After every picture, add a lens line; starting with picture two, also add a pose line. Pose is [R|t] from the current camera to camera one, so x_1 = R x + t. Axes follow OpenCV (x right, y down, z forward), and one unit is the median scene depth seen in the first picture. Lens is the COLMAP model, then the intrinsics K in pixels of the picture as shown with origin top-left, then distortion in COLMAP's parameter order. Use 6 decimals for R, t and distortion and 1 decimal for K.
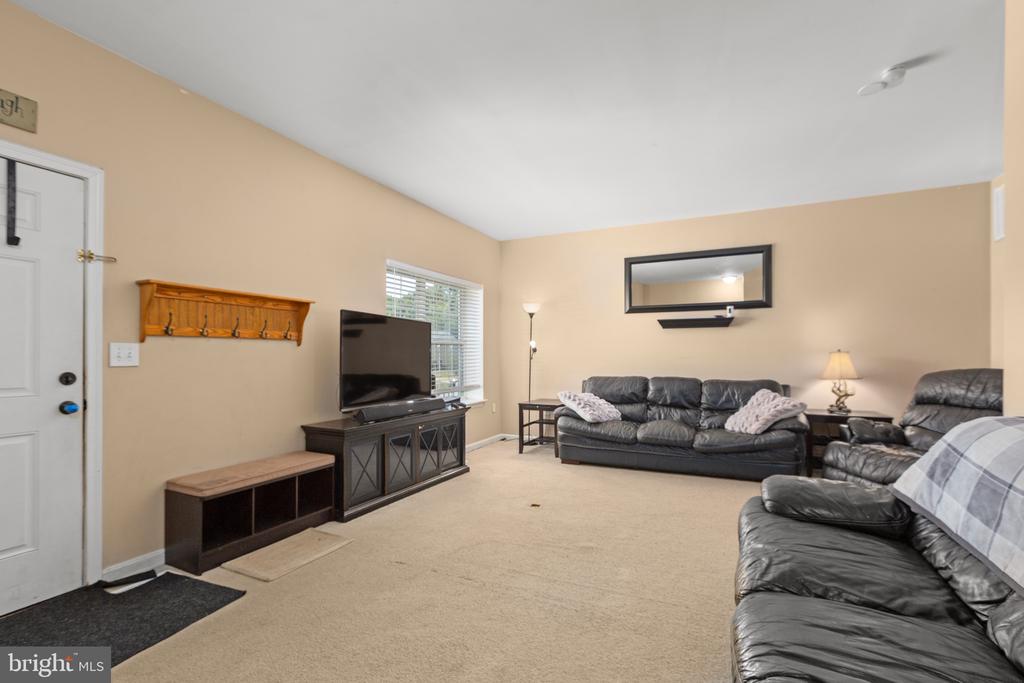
lens RADIAL K [[459.0, 0, 511.2], [0, 459.0, 358.9], [0, 0, 1]] dist [0.000393, 0.000139]
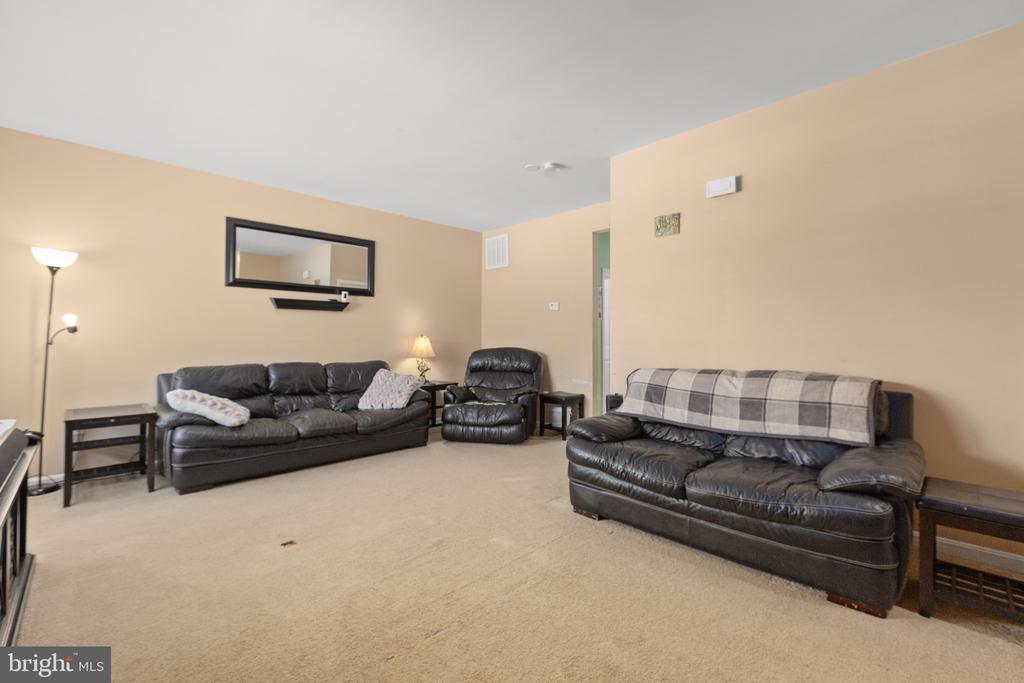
lens RADIAL K [[453.9, 0, 512.0], [0, 453.9, 341.5], [0, 0, 1]] dist [-0.002074, 0.000000]
pose [[0.335342, -0.004816, 0.942084, -0.395527], [0.002652, 0.999988, 0.004168, -0.005578], [-0.942093, 0.001101, 0.335351, 0.322408]]
